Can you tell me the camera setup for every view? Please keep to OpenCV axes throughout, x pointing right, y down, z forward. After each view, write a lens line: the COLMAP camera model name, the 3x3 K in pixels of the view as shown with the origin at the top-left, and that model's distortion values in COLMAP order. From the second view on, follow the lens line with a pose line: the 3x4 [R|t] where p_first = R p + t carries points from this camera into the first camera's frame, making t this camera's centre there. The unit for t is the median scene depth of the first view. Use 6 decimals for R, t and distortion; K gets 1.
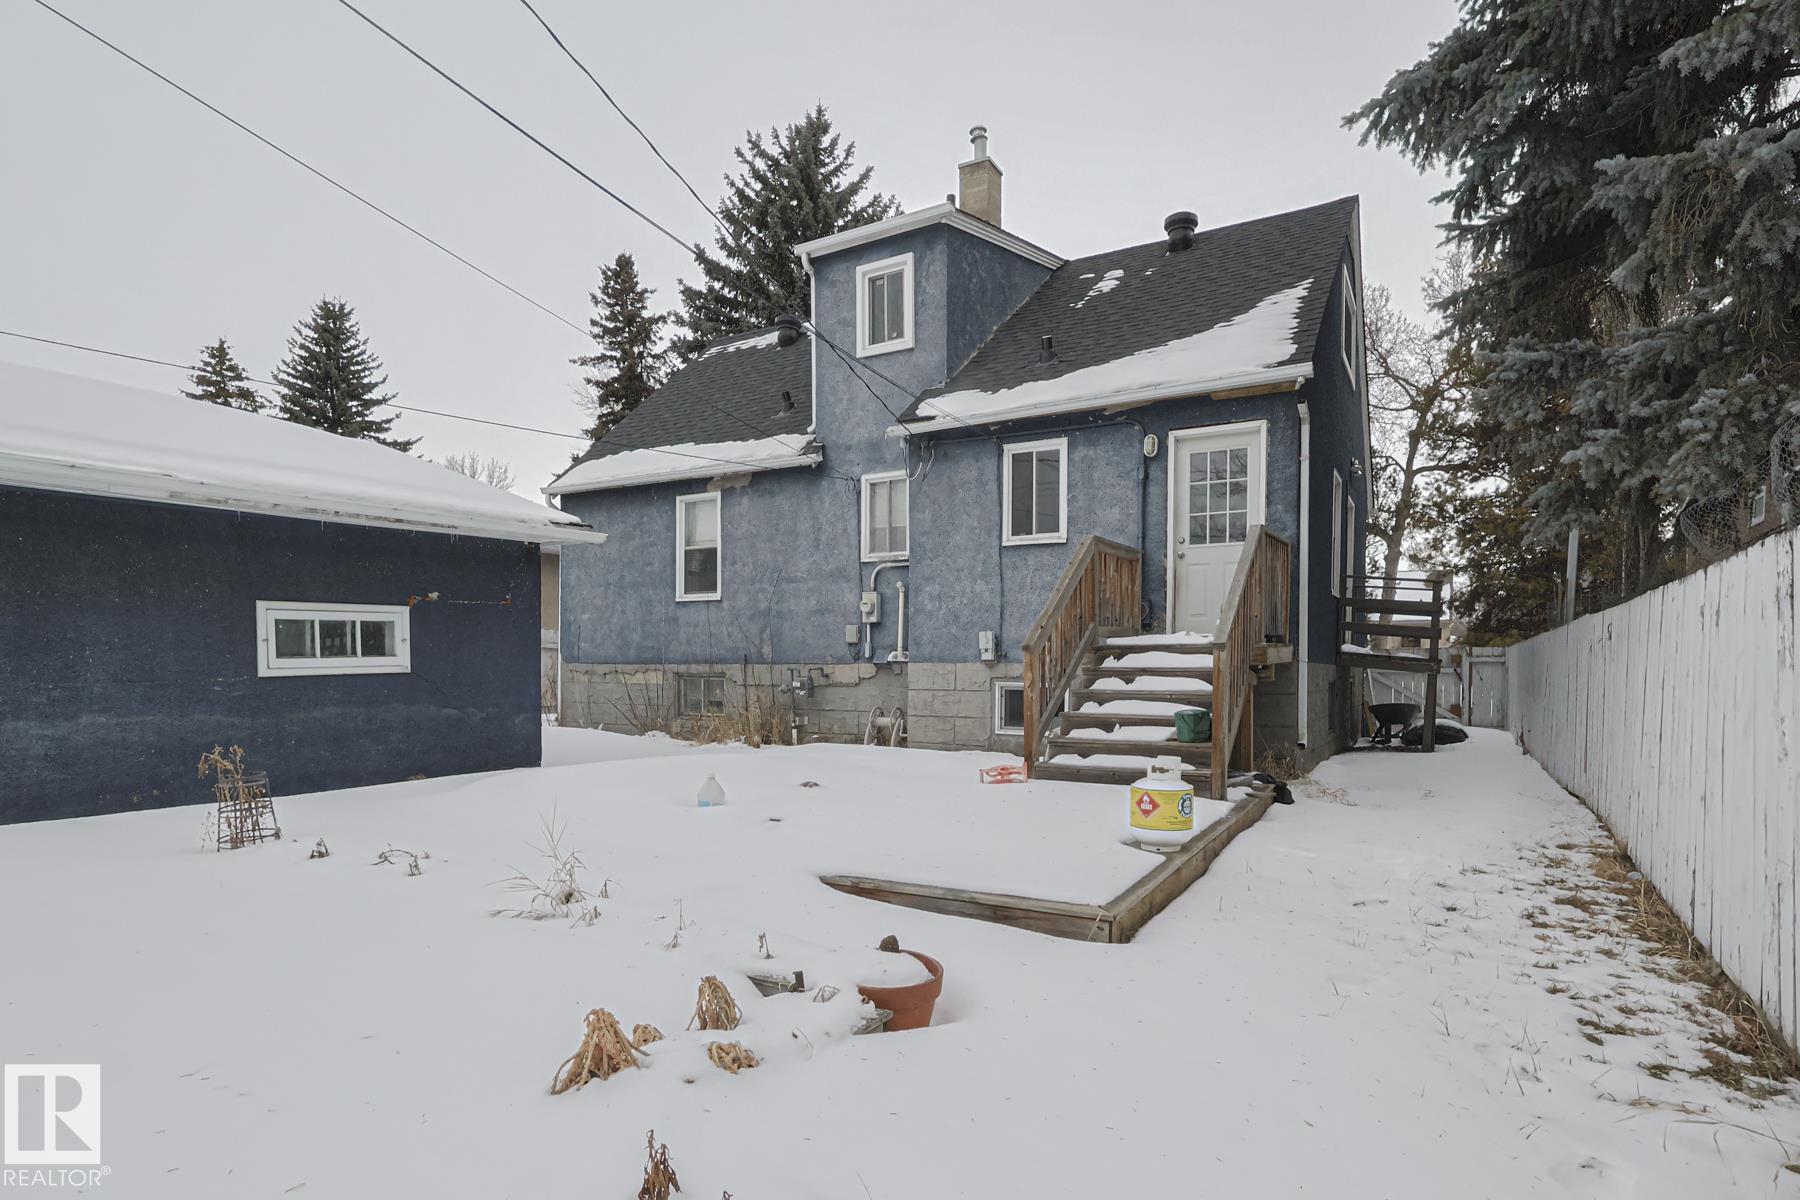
lens RADIAL K [[946.7, 0, 967.4], [0, 946.7, 690.6], [0, 0, 1]] dist [0.002631, 0.002257]
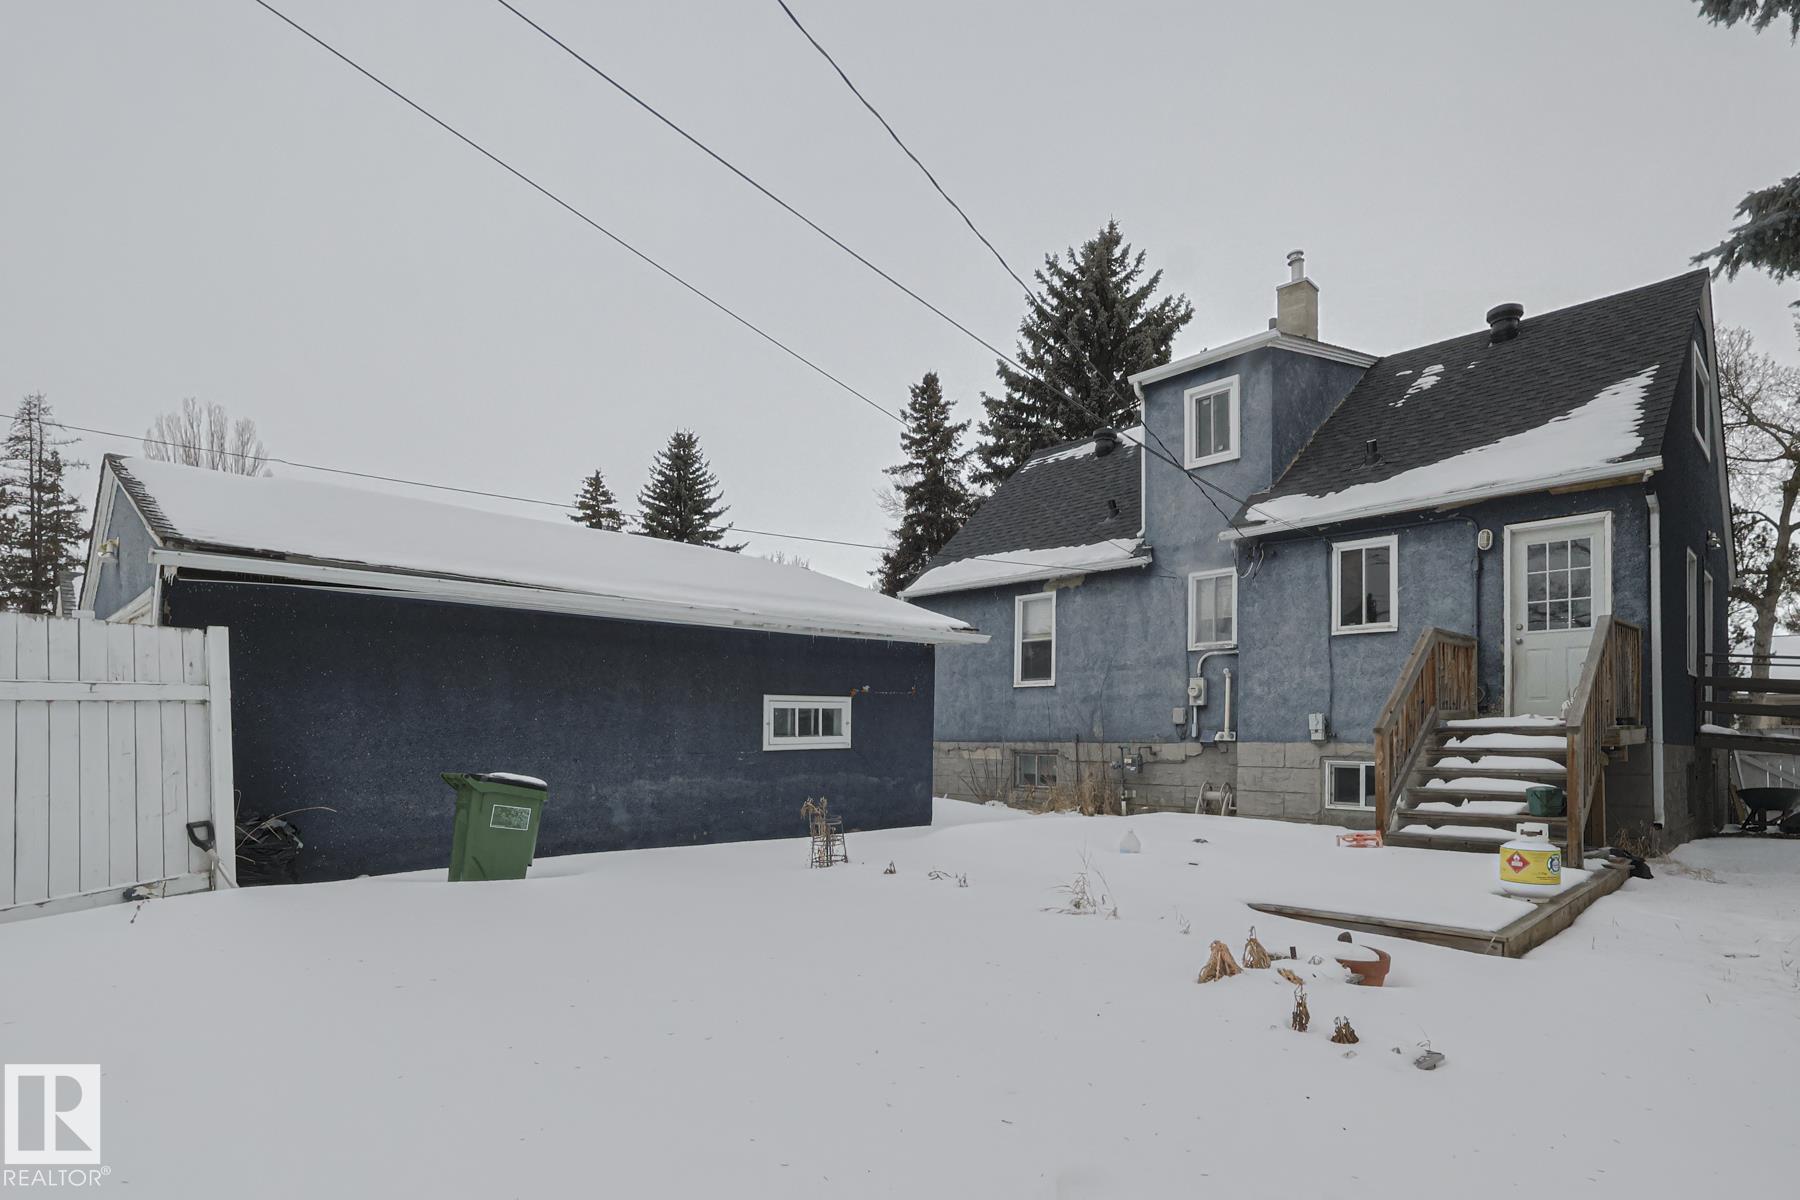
lens RADIAL K [[981.5, 0, 940.7], [0, 981.5, 717.3], [0, 0, 1]] dist [0.002136, 0.002142]
pose [[0.961078, -0.002501, -0.276267, -0.071522], [-0.012163, 0.998607, -0.051351, 0.004083], [0.276010, 0.052713, 0.959708, -0.173629]]
